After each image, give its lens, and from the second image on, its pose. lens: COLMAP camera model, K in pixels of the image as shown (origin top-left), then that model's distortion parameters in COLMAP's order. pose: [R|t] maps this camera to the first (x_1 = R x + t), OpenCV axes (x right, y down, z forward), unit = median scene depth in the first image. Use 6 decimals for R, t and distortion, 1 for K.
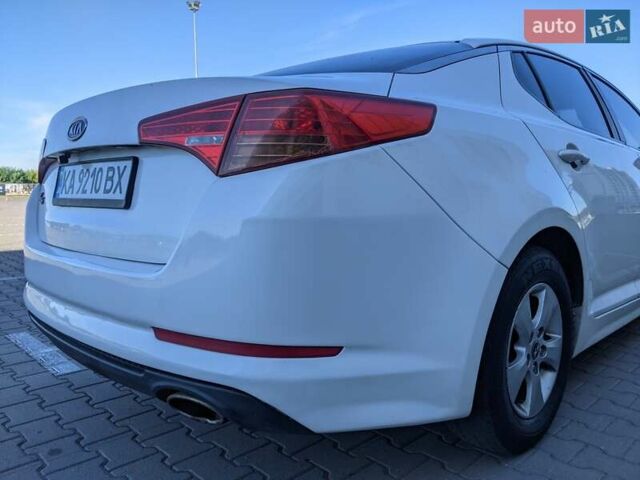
lens RADIAL K [[501.3, 0, 318.8], [0, 501.3, 246.6], [0, 0, 1]] dist [0.000725, -0.004992]
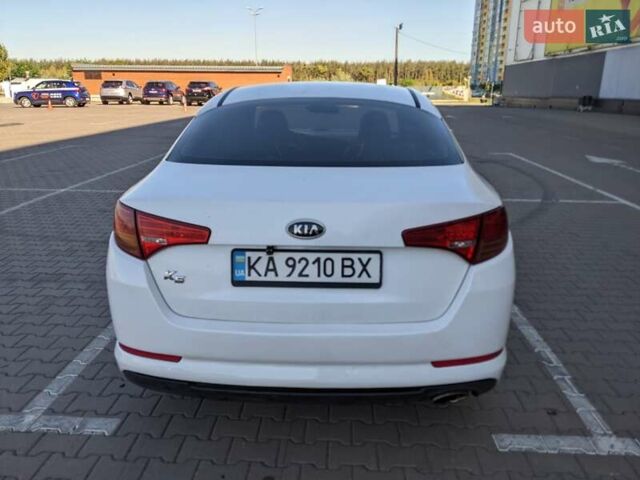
lens RADIAL K [[501.3, 0, 320.0], [0, 501.3, 240.0], [0, 0, 1]] dist [0.076191, -0.081740]
pose [[0.730855, -0.198536, 0.653019, -1.220756], [0.059230, 0.971598, 0.229103, -0.471974], [-0.679957, -0.128763, 0.721857, 0.104100]]
